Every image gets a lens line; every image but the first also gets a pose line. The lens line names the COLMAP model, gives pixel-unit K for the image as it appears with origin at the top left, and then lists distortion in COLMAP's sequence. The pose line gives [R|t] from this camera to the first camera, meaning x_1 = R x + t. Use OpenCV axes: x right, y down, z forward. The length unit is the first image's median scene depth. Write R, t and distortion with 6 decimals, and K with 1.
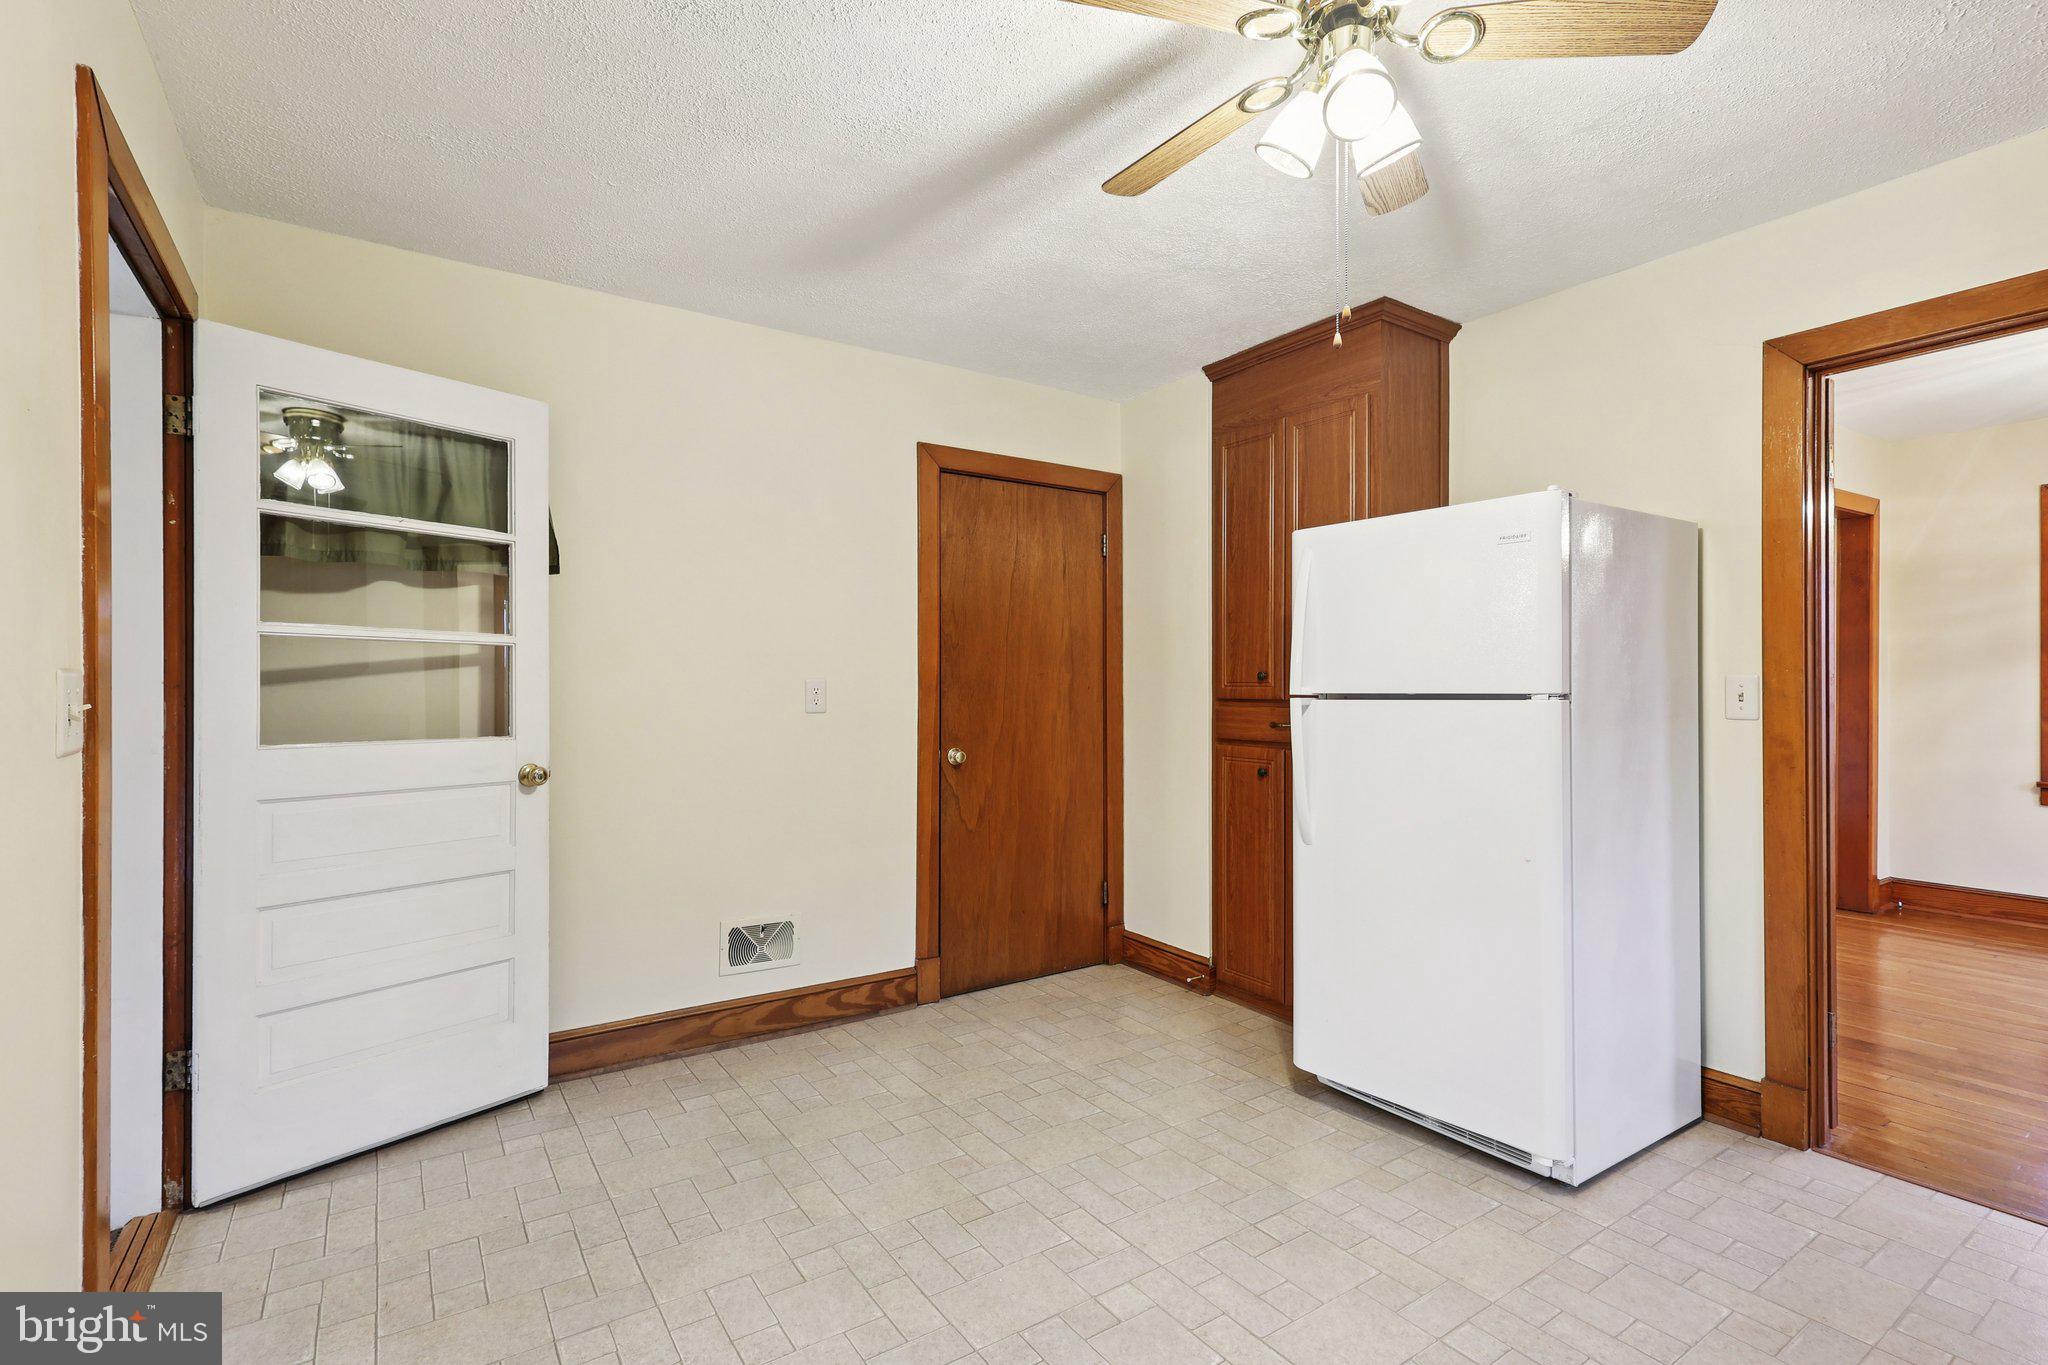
lens RADIAL K [[950.0, 0, 1021.9], [0, 950.0, 691.8], [0, 0, 1]] dist [0.000916, 0.000143]
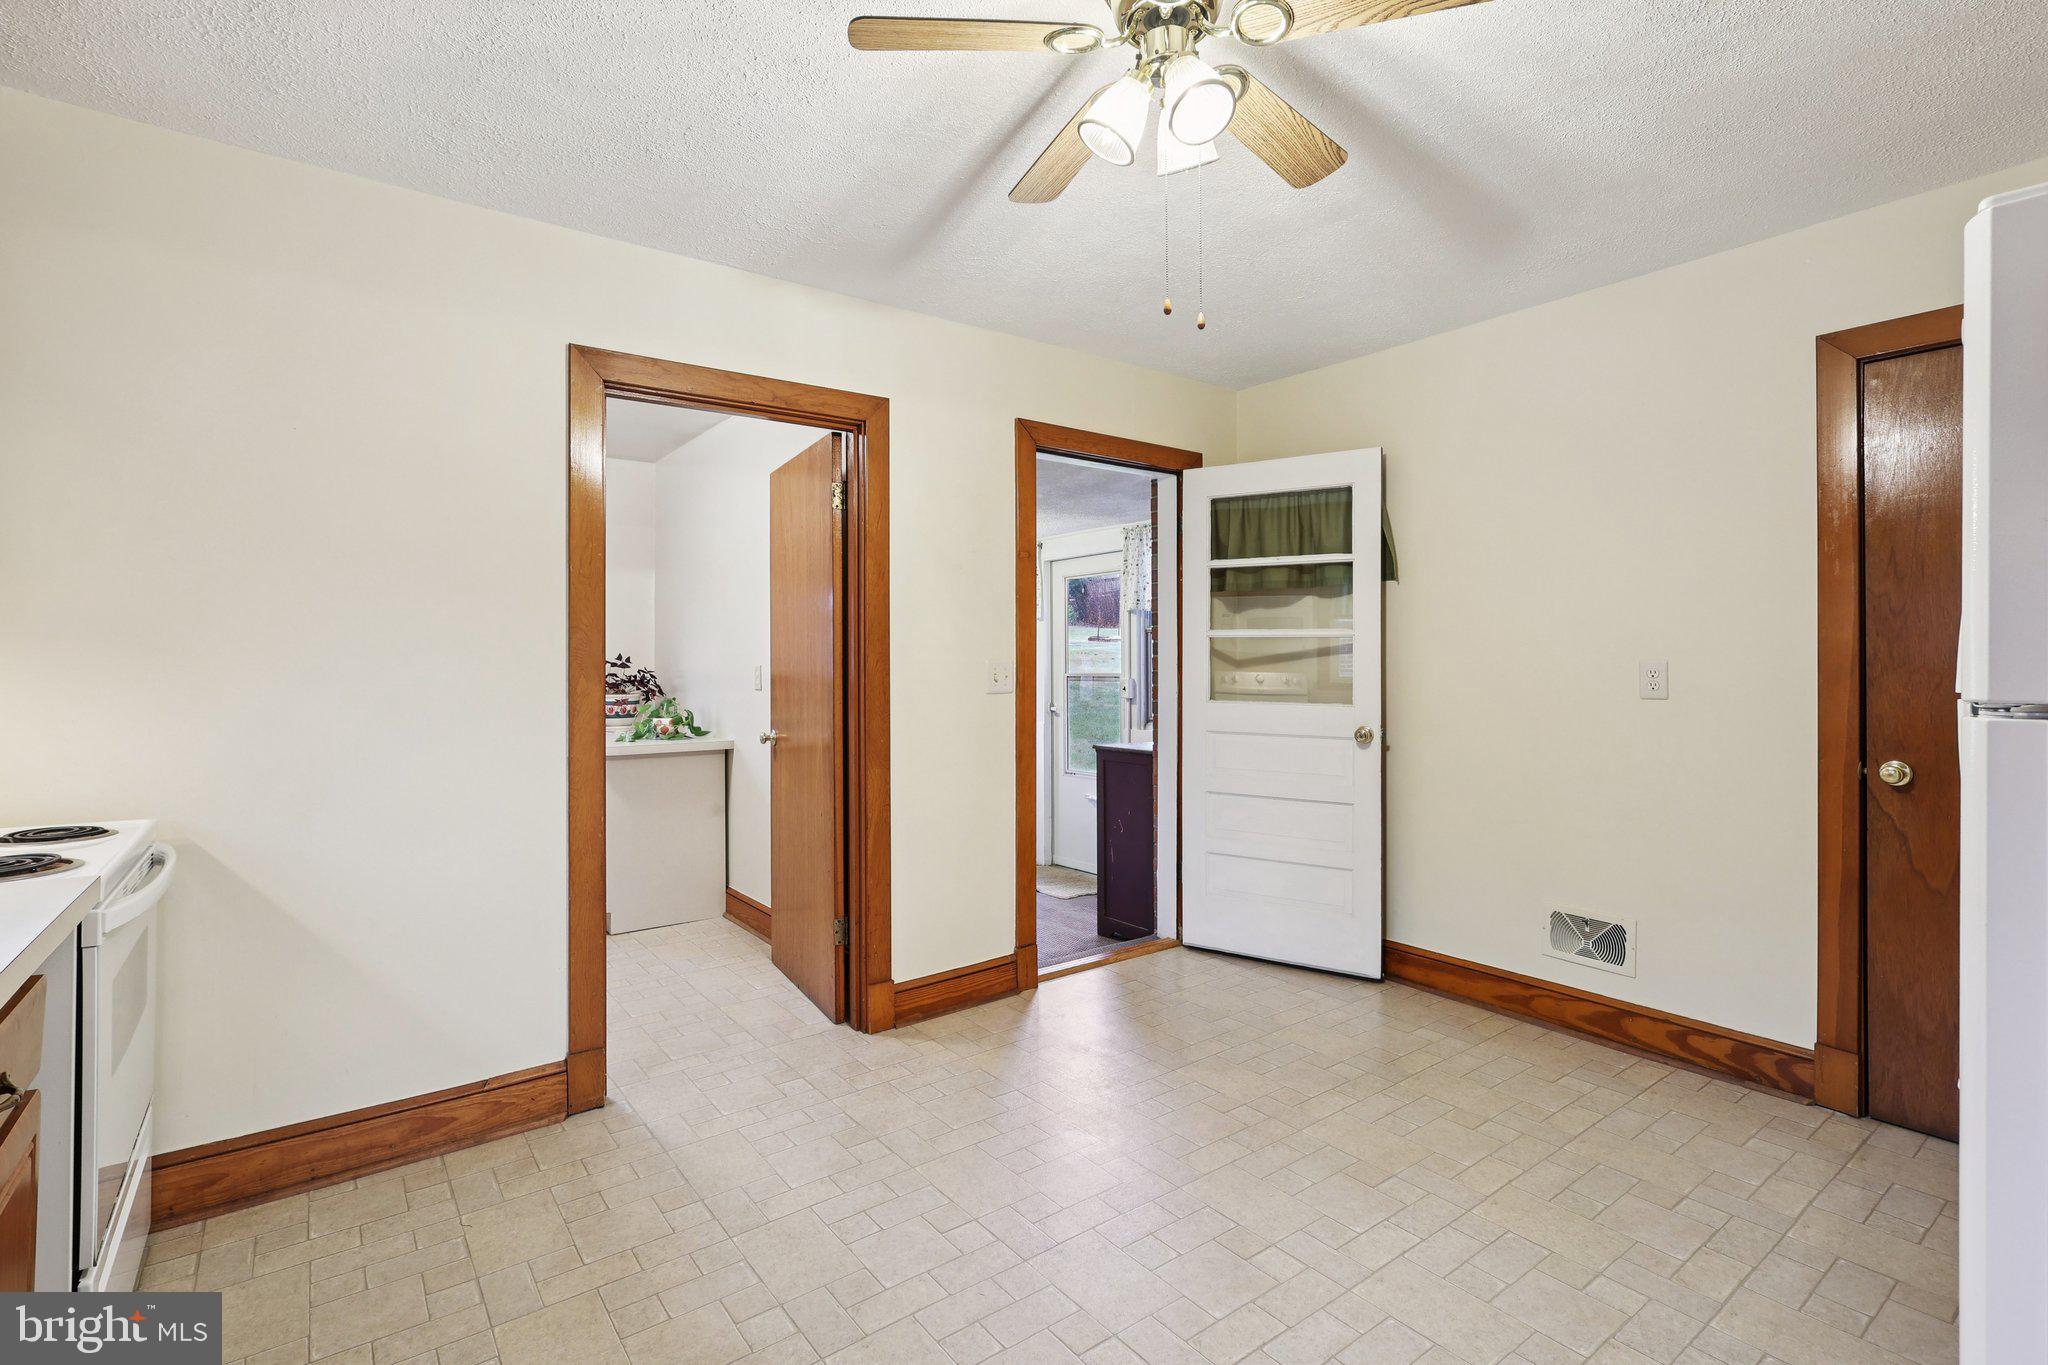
lens RADIAL K [[957.1, 0, 1023.9], [0, 957.1, 674.2], [0, 0, 1]] dist [0.001019, 0.000859]
pose [[0.051698, 0.013551, -0.998571, 0.697184], [-0.005817, 0.999895, 0.013268, -0.010139], [0.998646, 0.005123, 0.051771, 0.409561]]
